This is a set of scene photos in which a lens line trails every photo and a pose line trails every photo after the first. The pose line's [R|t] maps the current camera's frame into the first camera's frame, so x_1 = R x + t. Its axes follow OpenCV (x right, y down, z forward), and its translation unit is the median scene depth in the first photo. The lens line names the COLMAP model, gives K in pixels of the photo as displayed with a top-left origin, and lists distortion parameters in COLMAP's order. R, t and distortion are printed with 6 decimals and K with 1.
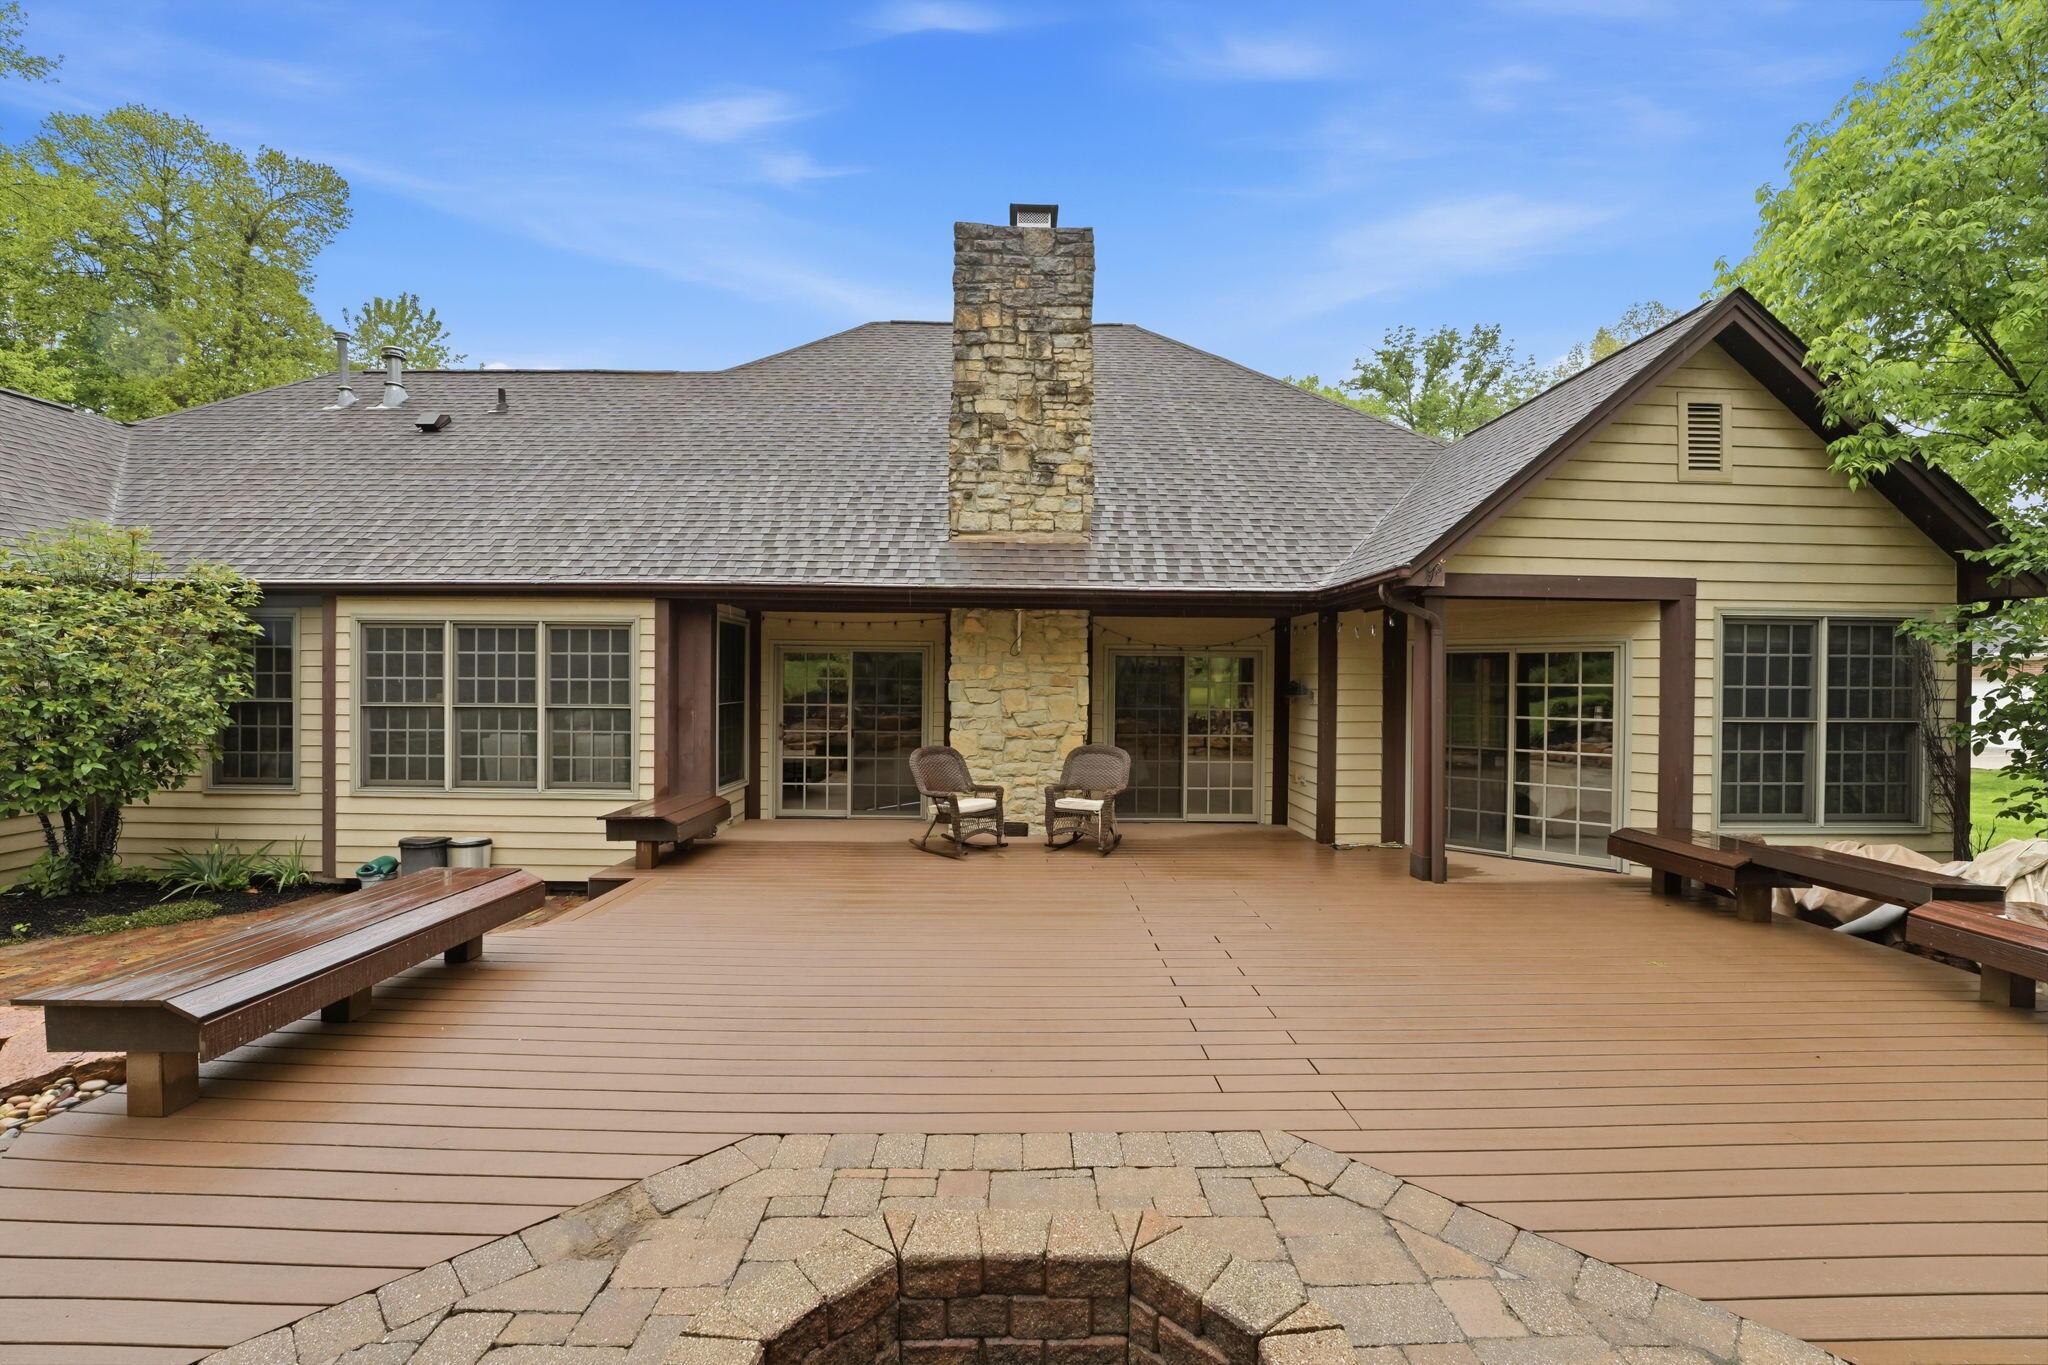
lens RADIAL K [[831.1, 0, 1024.0], [0, 831.1, 682.5], [0, 0, 1]] dist [-0.026015, 0.000569]
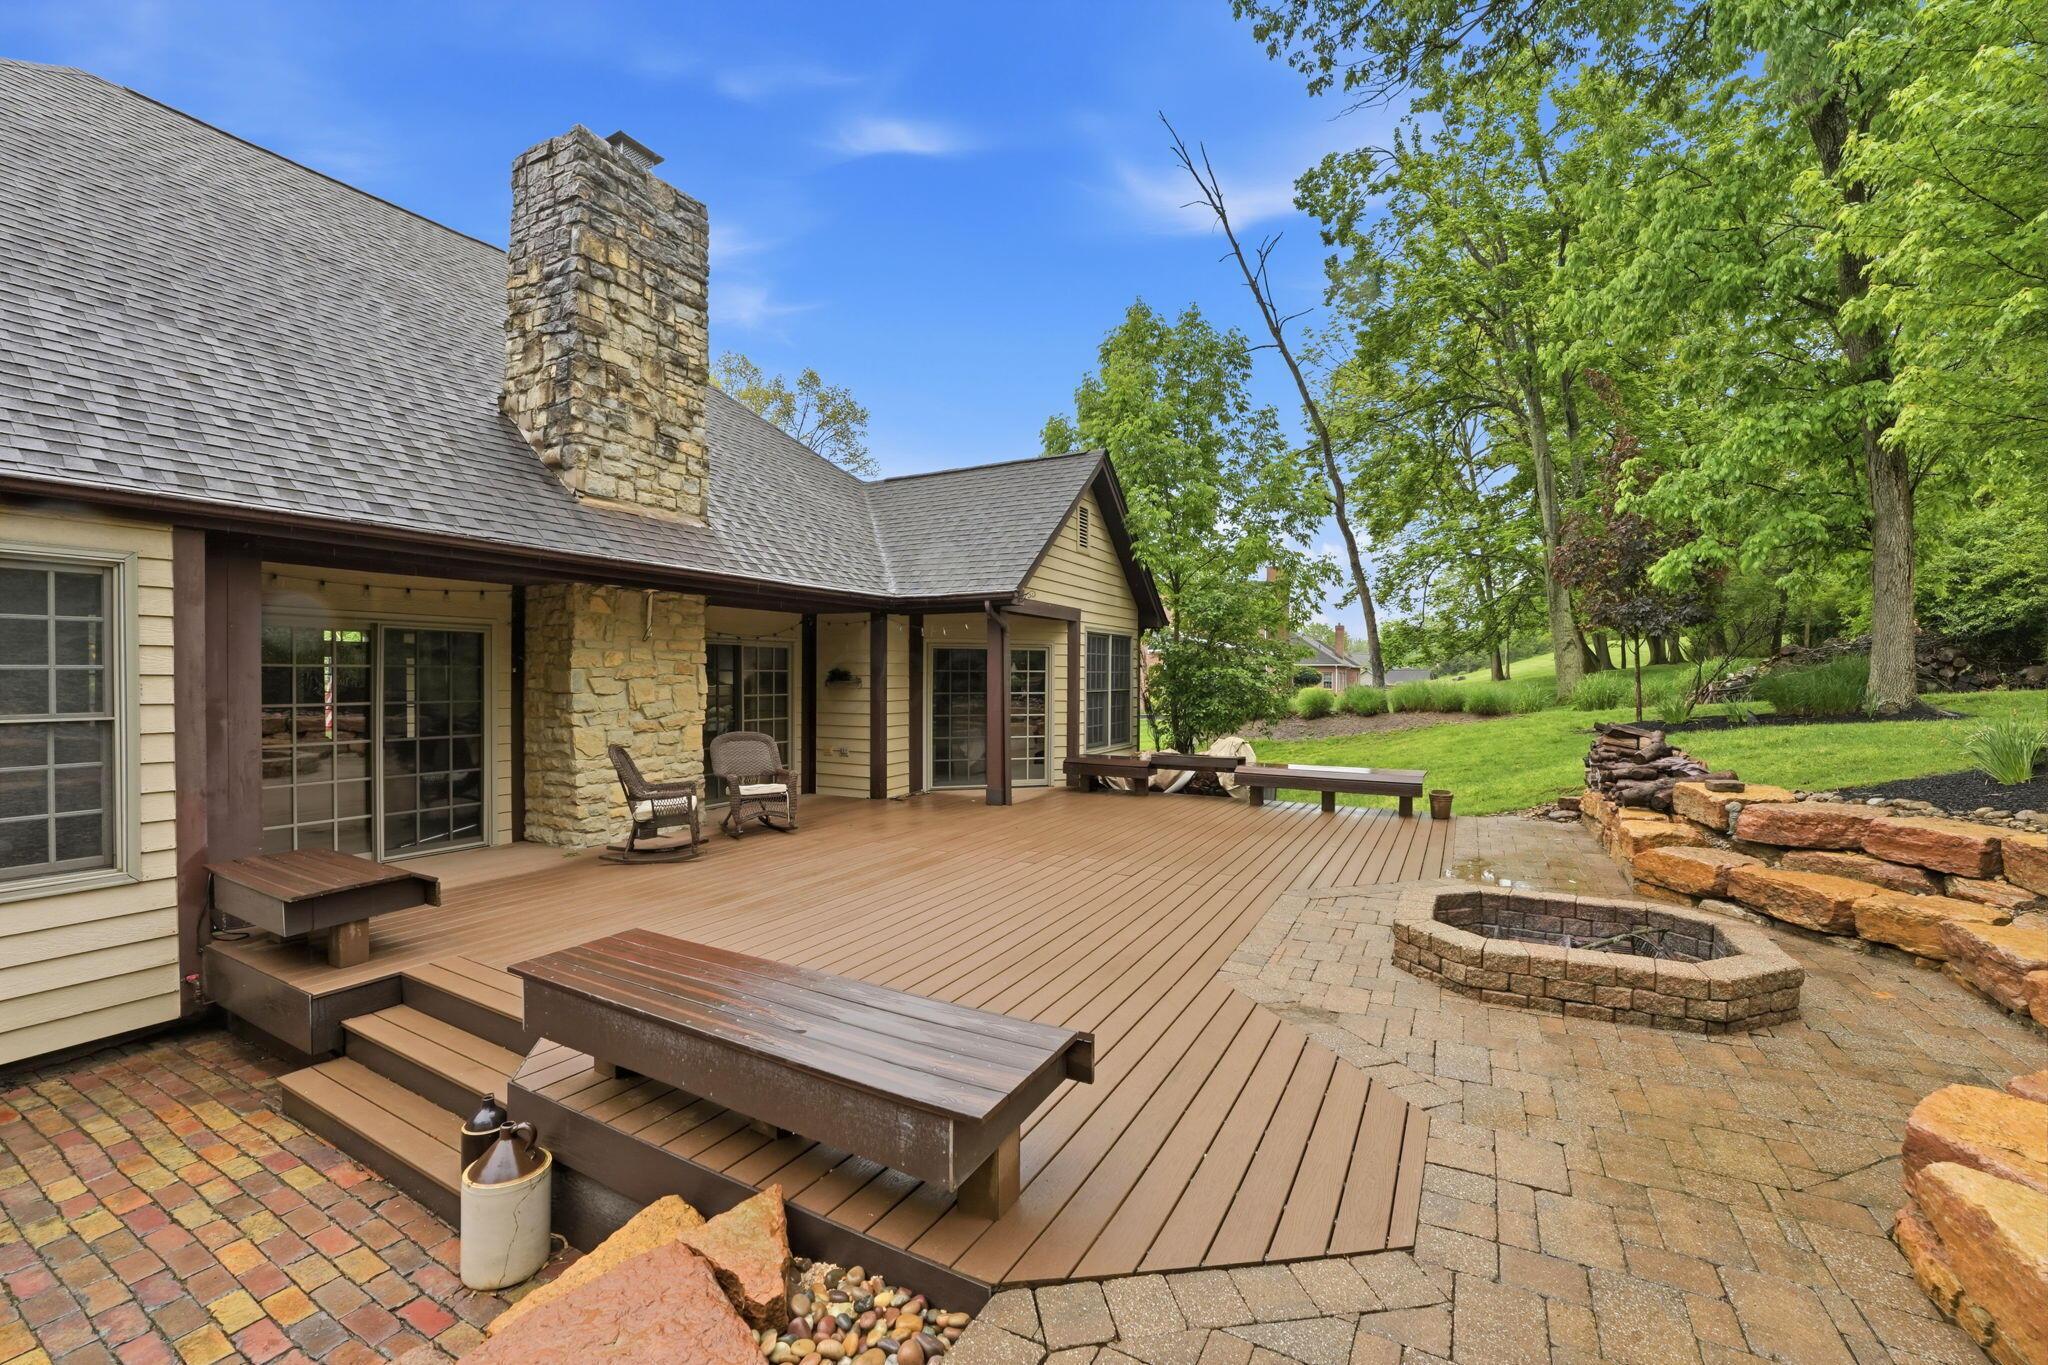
lens RADIAL K [[831.1, 0, 1024.0], [0, 831.1, 682.5], [0, 0, 1]] dist [-0.026015, 0.000569]
pose [[0.484600, -0.015093, 0.874606, -0.599743], [0.001916, 0.999867, 0.016193, -0.000767], [-0.874734, -0.006171, 0.484564, 0.196478]]
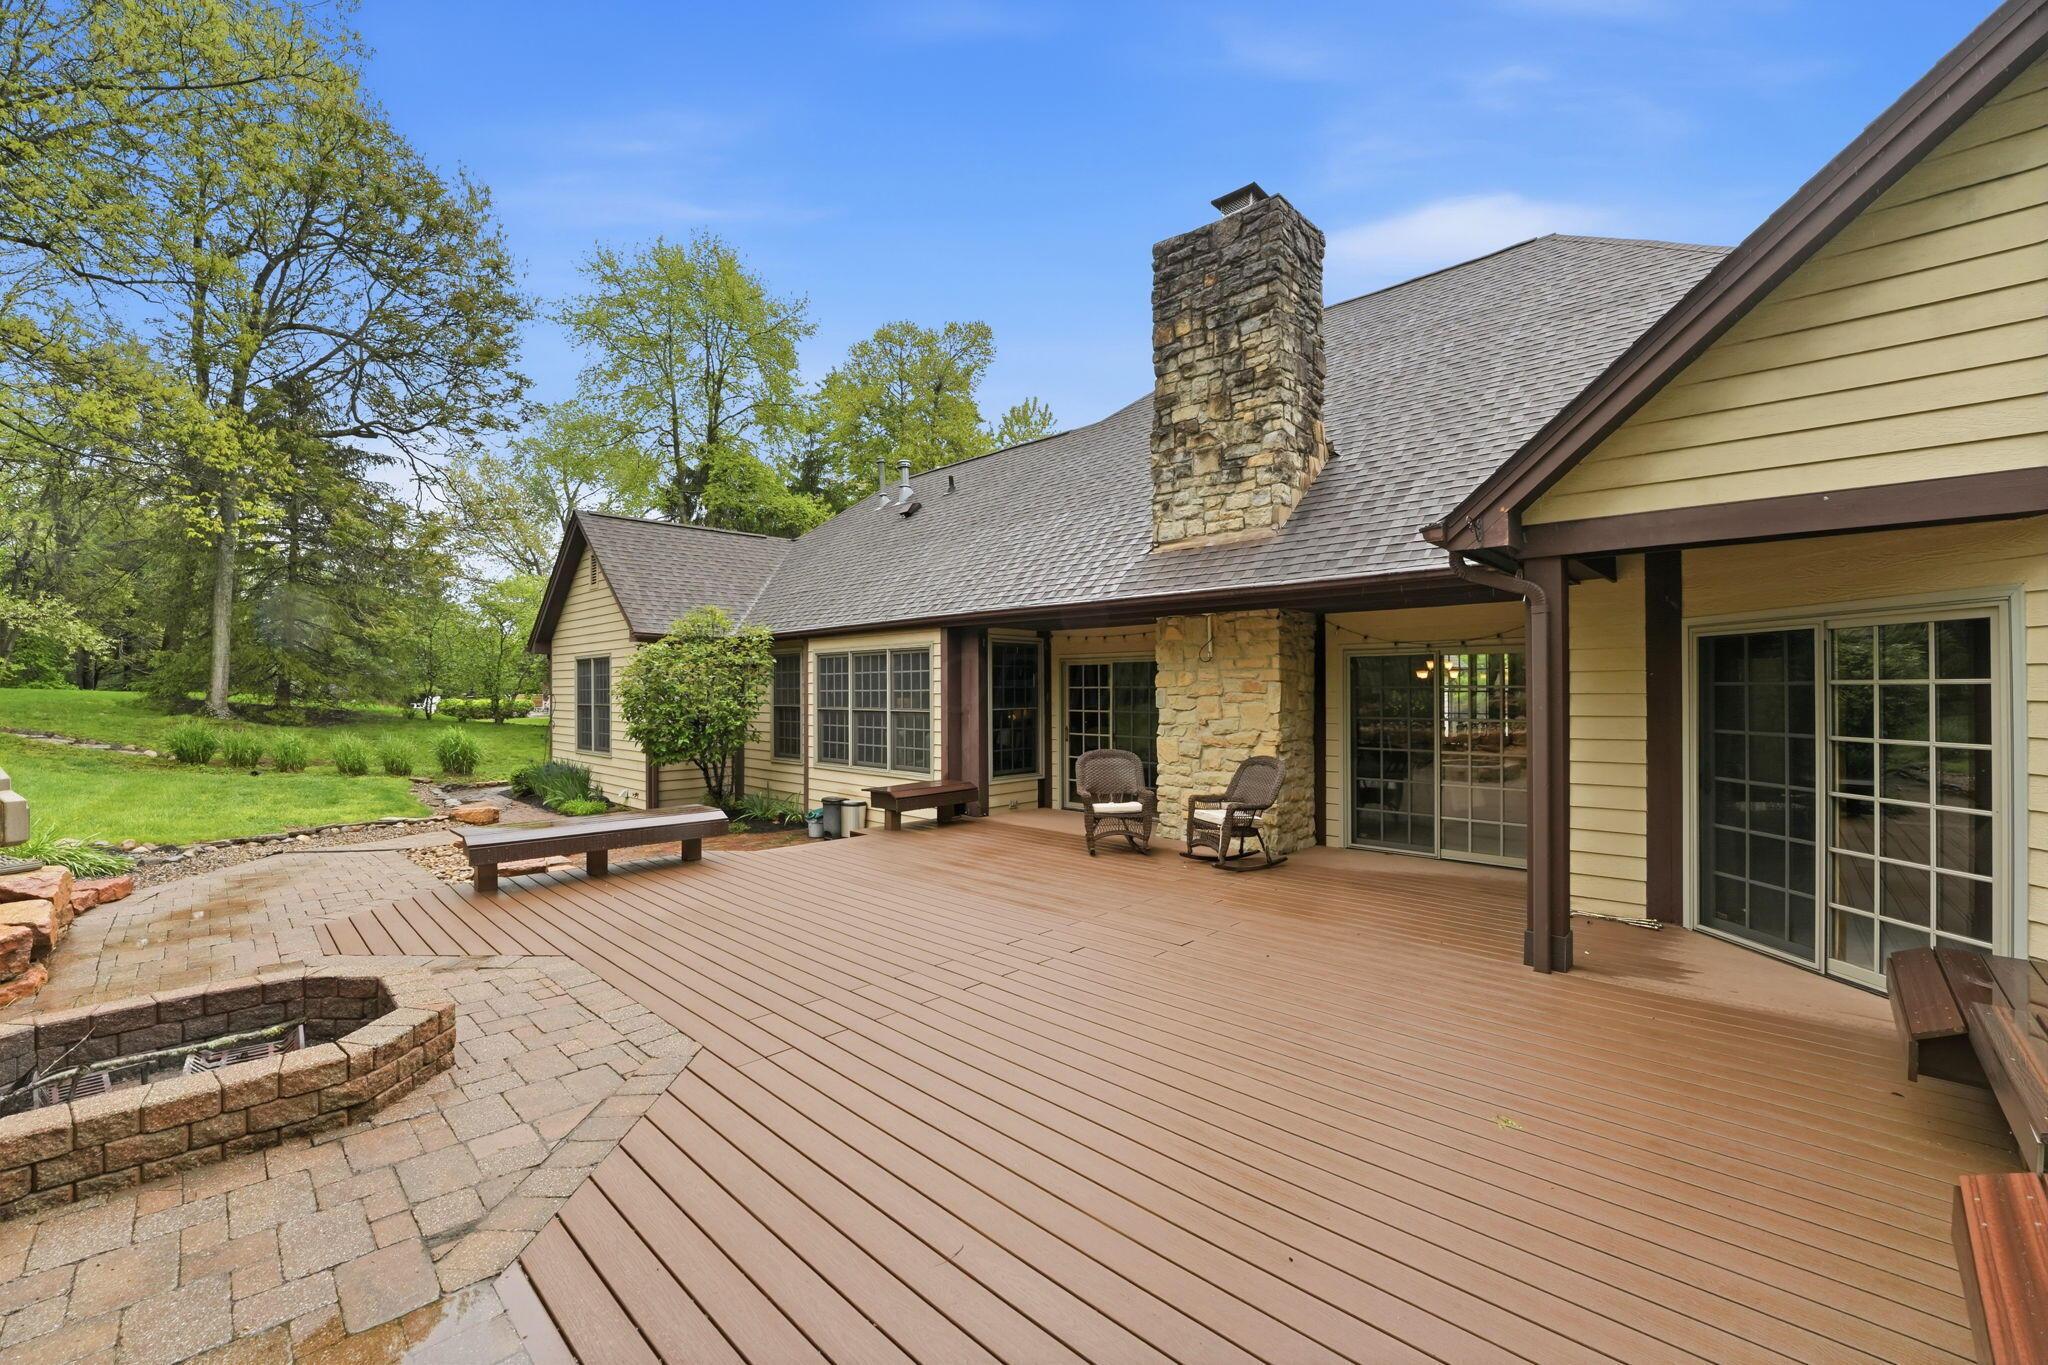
lens RADIAL K [[831.1, 0, 1024.0], [0, 831.1, 682.5], [0, 0, 1]] dist [-0.026015, 0.000569]
pose [[0.705365, -0.017298, -0.708633, 0.527182], [0.008646, 0.999838, -0.015800, 0.005860], [0.708791, 0.005018, 0.705400, 0.157246]]
